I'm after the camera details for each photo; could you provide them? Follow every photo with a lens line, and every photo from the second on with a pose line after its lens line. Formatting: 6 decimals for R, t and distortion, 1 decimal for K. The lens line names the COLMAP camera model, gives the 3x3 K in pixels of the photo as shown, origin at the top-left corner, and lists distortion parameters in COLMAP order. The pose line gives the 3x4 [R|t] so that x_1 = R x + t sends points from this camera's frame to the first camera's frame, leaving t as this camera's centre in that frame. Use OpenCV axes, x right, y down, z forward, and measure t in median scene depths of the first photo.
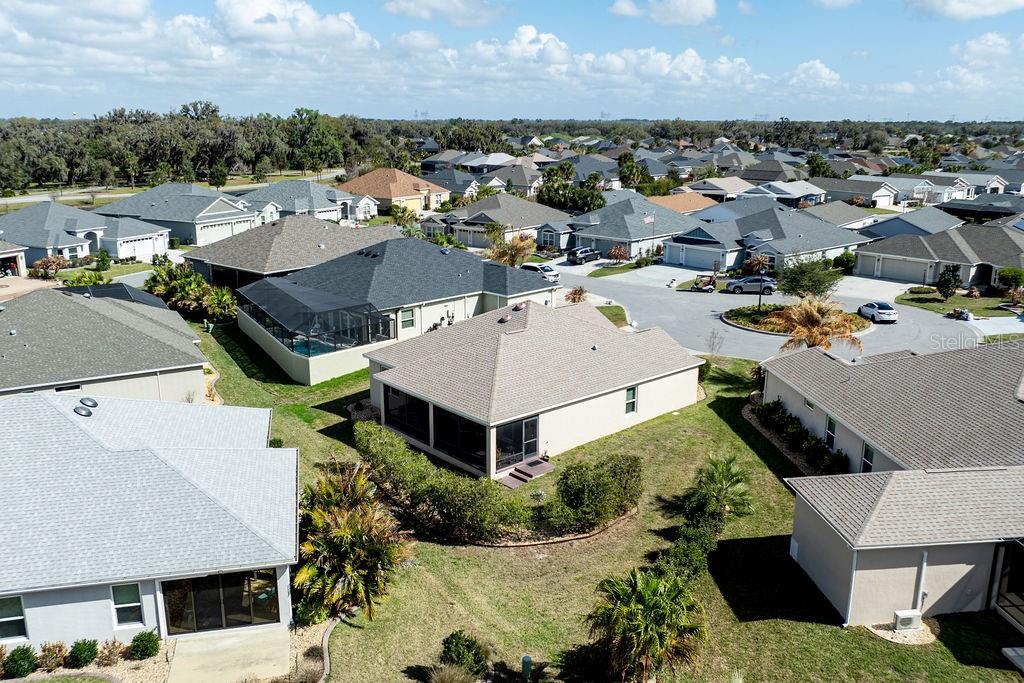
lens RADIAL K [[848.2, 0, 512.0], [0, 848.2, 341.5], [0, 0, 1]] dist [-0.012714, -0.008682]
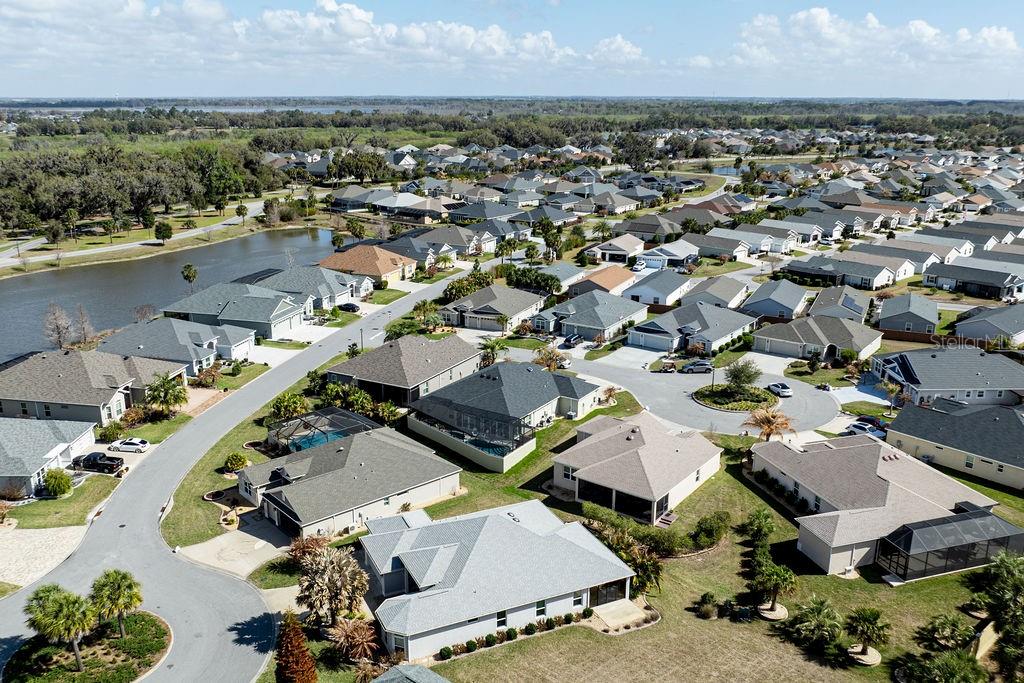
lens RADIAL K [[848.2, 0, 512.0], [0, 848.2, 341.5], [0, 0, 1]] dist [-0.012714, -0.008682]
pose [[0.979247, -0.057465, 0.194354, -0.410497], [0.051927, 0.998090, 0.033479, -0.209945], [-0.195906, -0.022692, 0.980360, -0.547322]]
